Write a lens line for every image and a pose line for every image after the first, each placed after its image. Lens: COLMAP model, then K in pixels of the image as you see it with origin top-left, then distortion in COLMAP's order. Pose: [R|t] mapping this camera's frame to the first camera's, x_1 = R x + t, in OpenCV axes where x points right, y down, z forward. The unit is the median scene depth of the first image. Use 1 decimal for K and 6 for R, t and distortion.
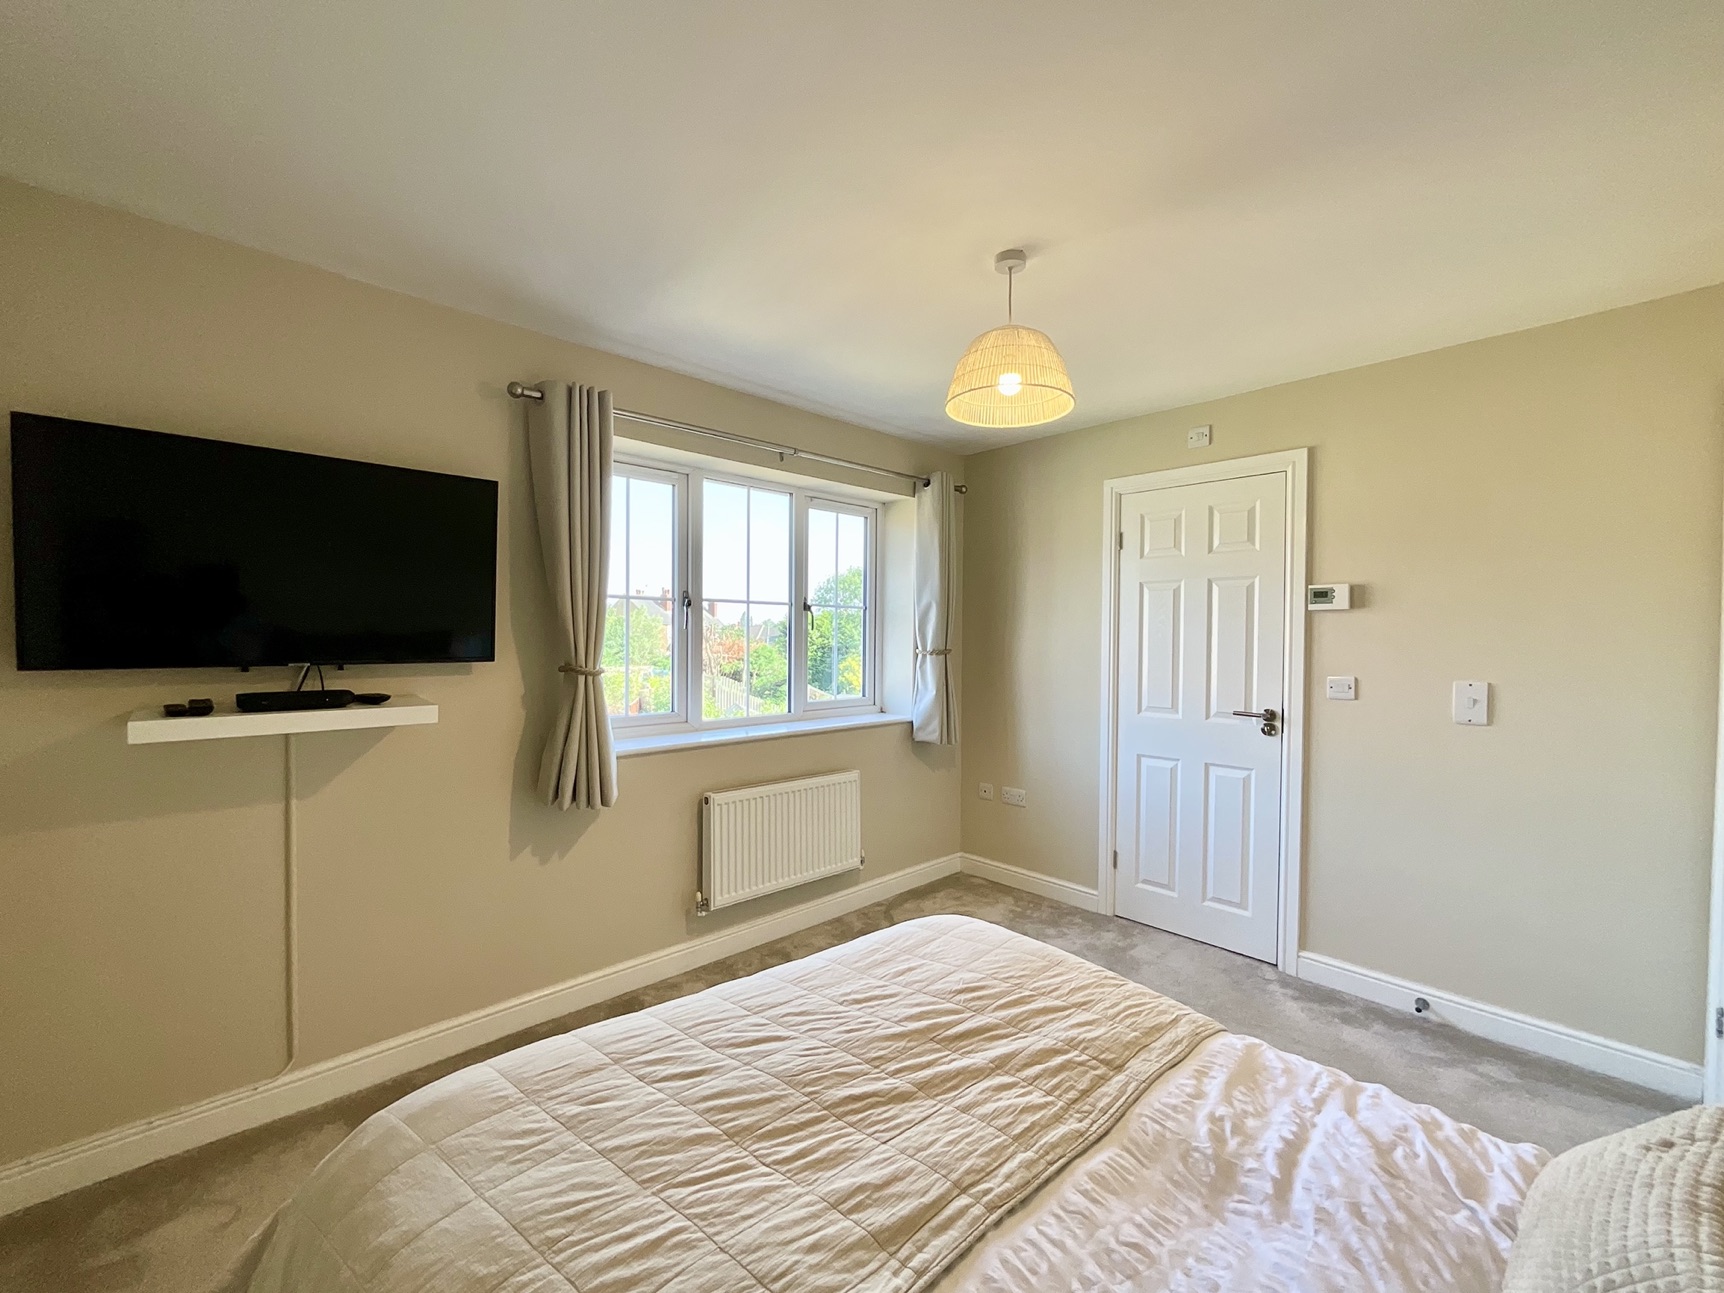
lens RADIAL K [[698.7, 0, 861.4], [0, 698.7, 643.6], [0, 0, 1]] dist [-0.003282, 0.001684]
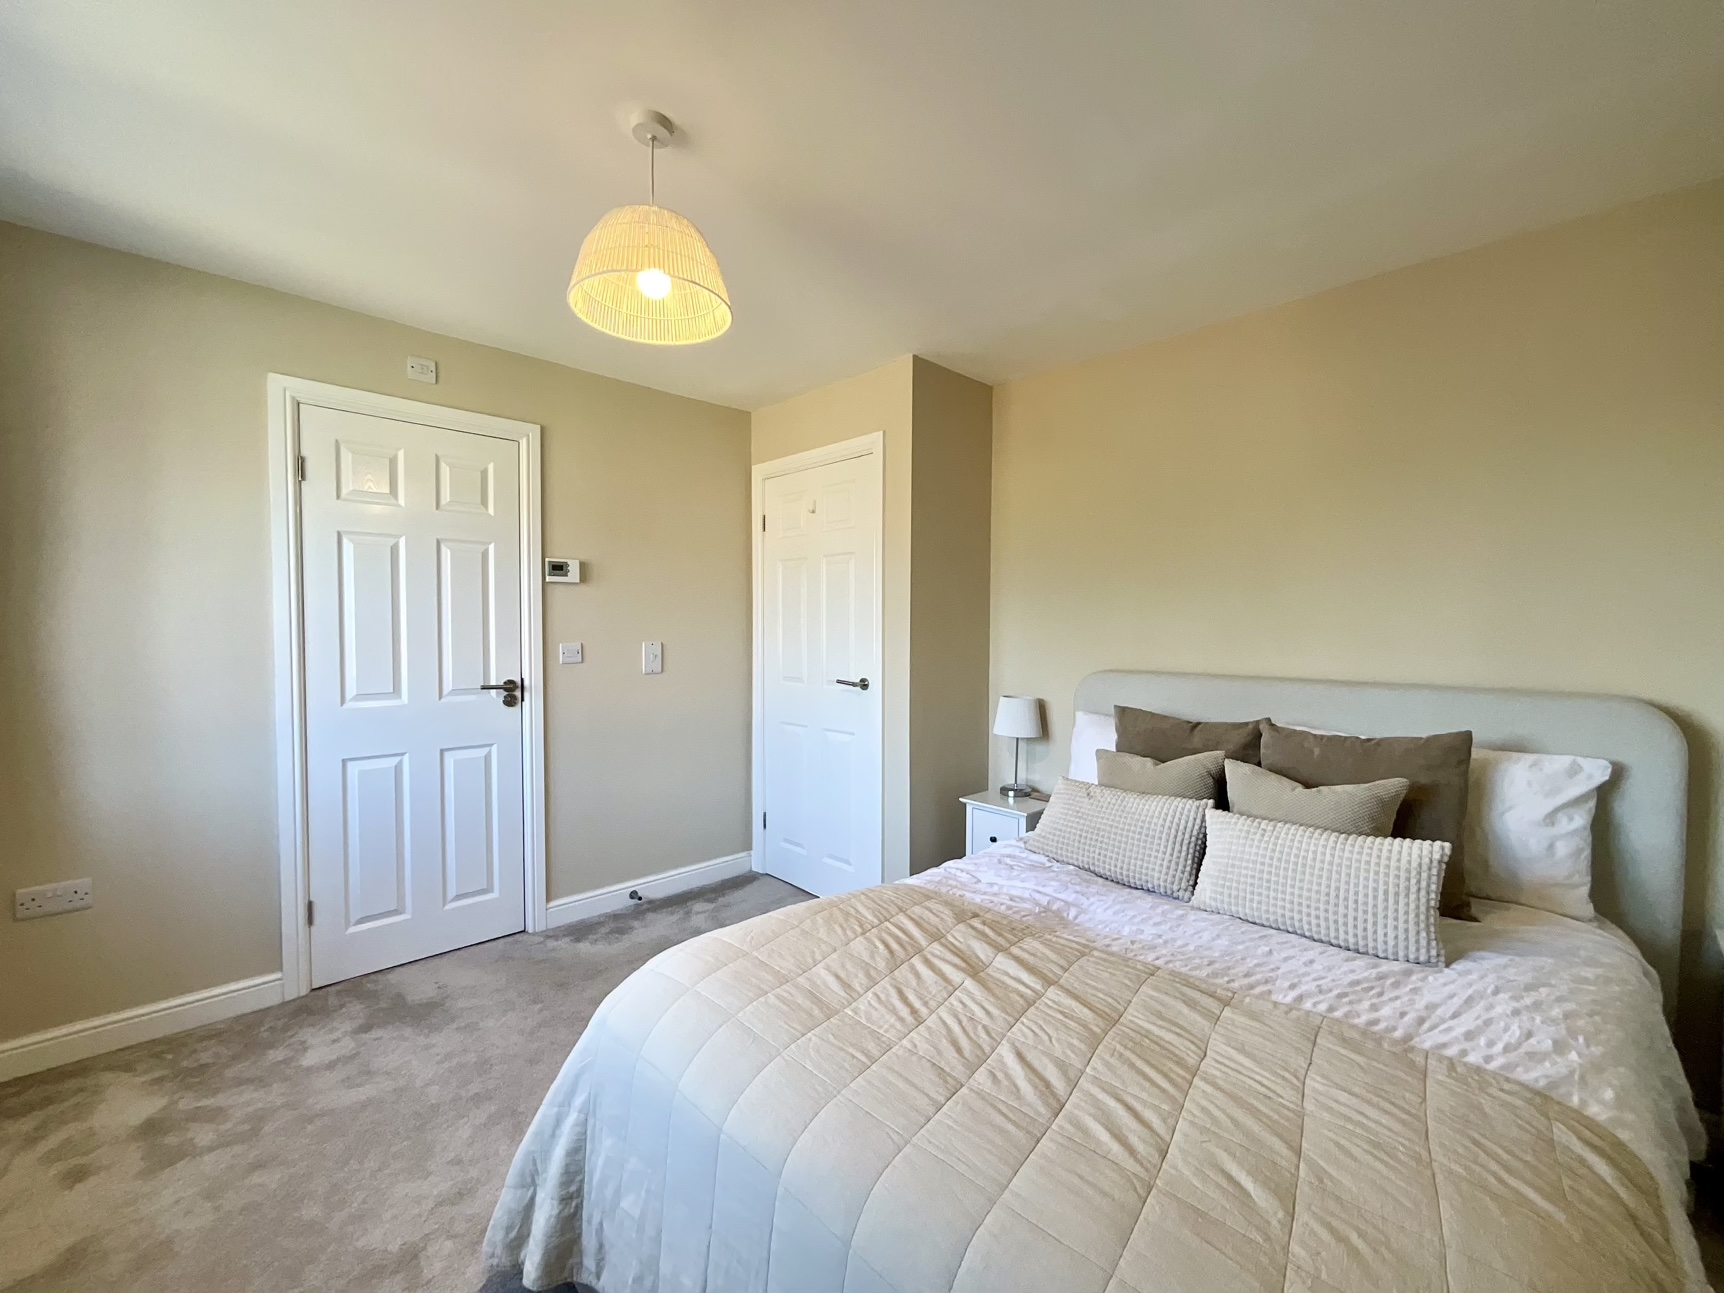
lens RADIAL K [[698.7, 0, 861.0], [0, 698.7, 646.7], [0, 0, 1]] dist [-0.003282, 0.001684]
pose [[0.004946, -0.036296, 0.999329, -0.403459], [0.007246, 0.999316, 0.036259, 0.015332], [-0.999962, 0.007062, 0.005206, 0.503543]]
